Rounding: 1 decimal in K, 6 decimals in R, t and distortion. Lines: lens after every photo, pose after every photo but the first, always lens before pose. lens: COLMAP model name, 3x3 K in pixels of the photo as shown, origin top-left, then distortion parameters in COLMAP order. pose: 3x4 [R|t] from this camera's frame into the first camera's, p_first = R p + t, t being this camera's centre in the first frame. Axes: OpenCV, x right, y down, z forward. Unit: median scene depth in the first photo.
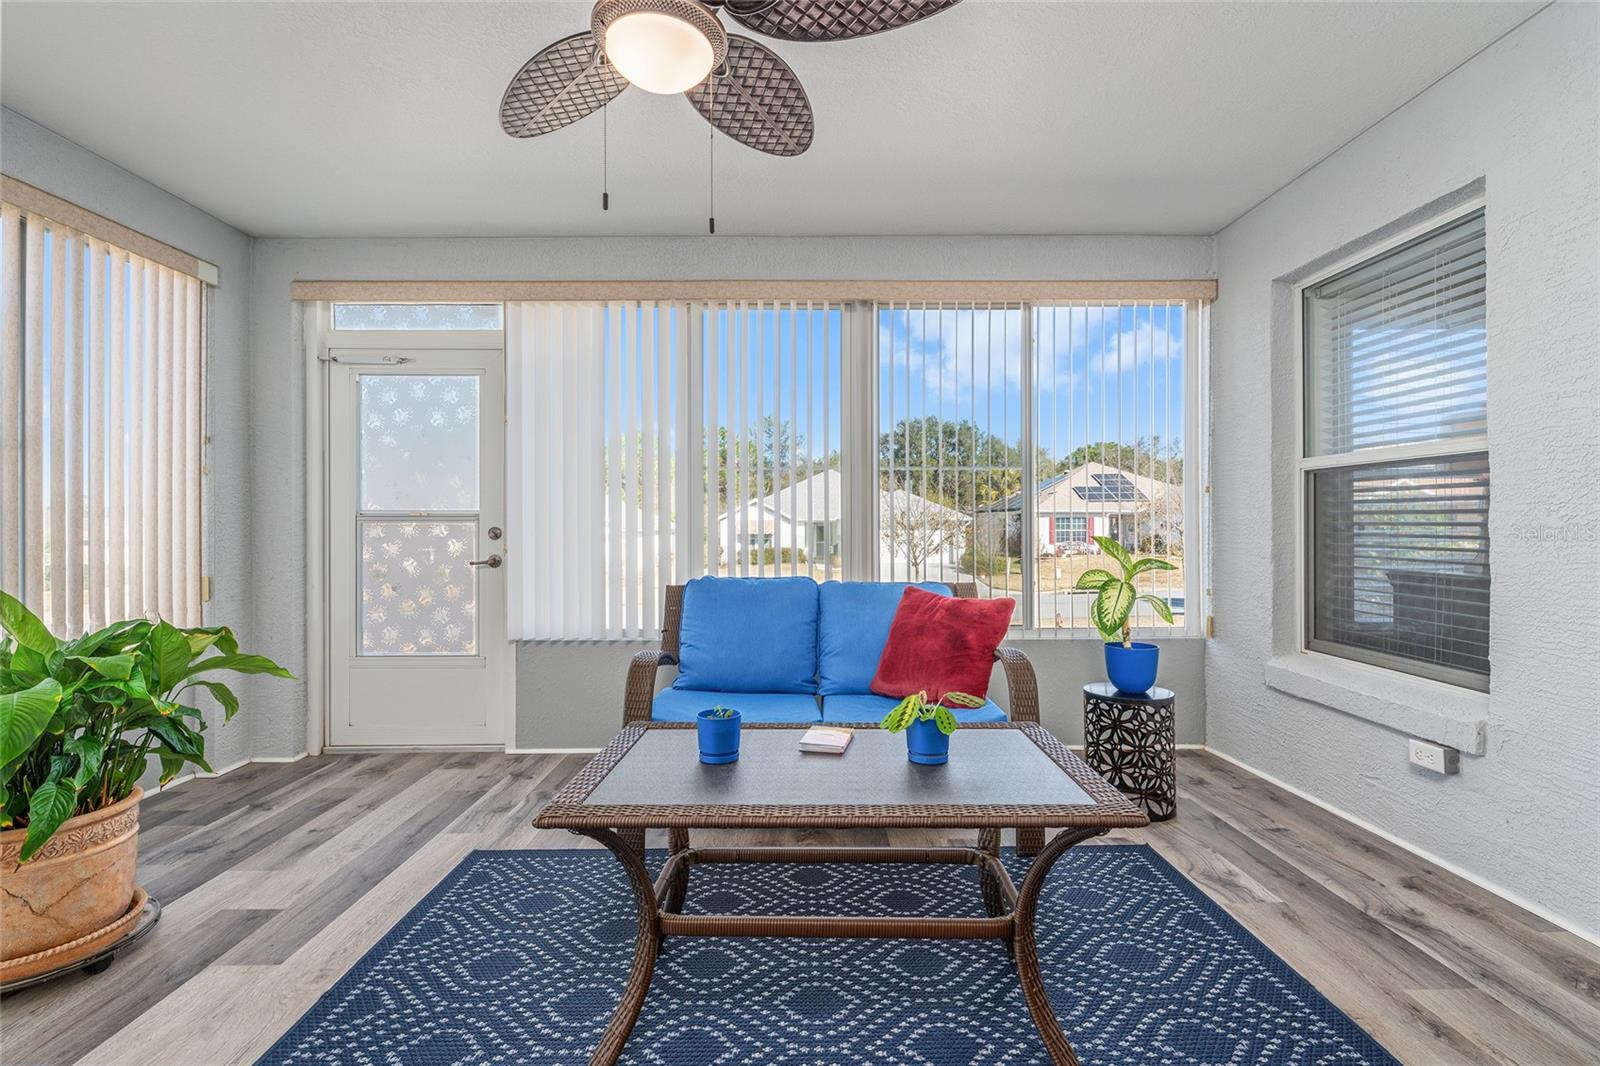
lens RADIAL K [[718.9, 0, 800.1], [0, 718.9, 523.4], [0, 0, 1]] dist [-0.000724, -0.000431]
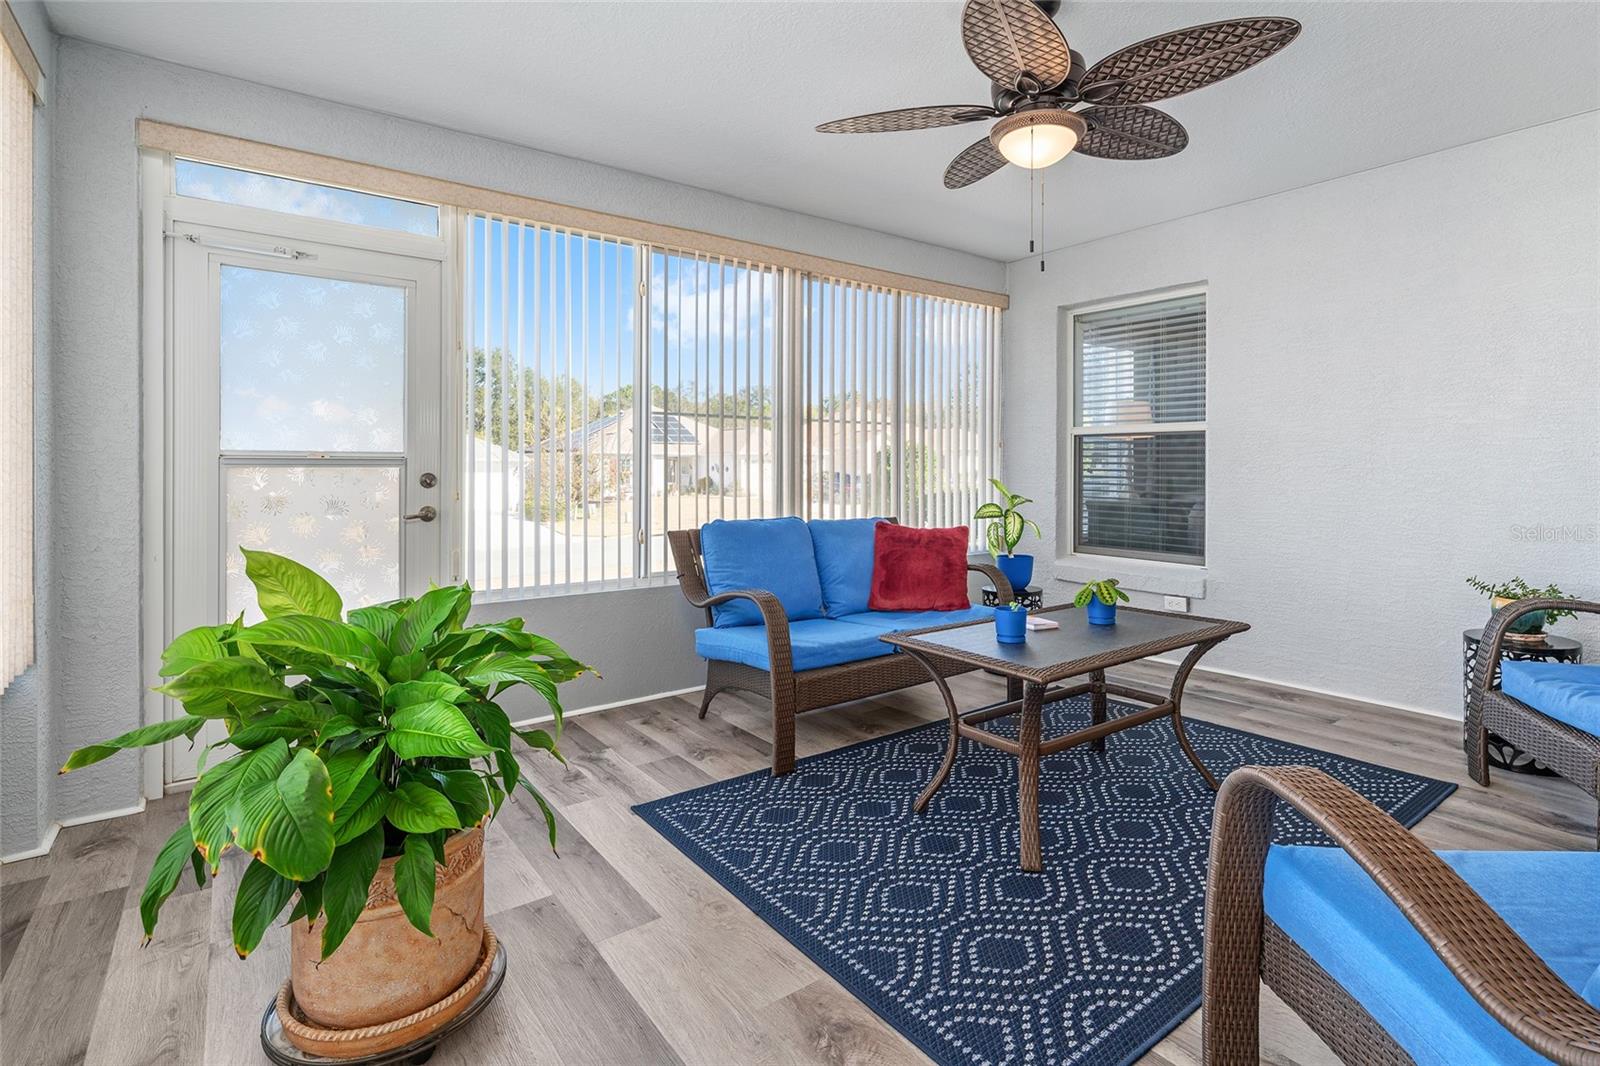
lens RADIAL K [[779.0, 0, 814.3], [0, 779.0, 471.7], [0, 0, 1]] dist [-0.003734, -0.000560]
pose [[0.799722, -0.000847, 0.600370, -0.718460], [-0.004354, 0.999965, 0.007211, -0.005857], [-0.600354, -0.008380, 0.799690, 0.011300]]
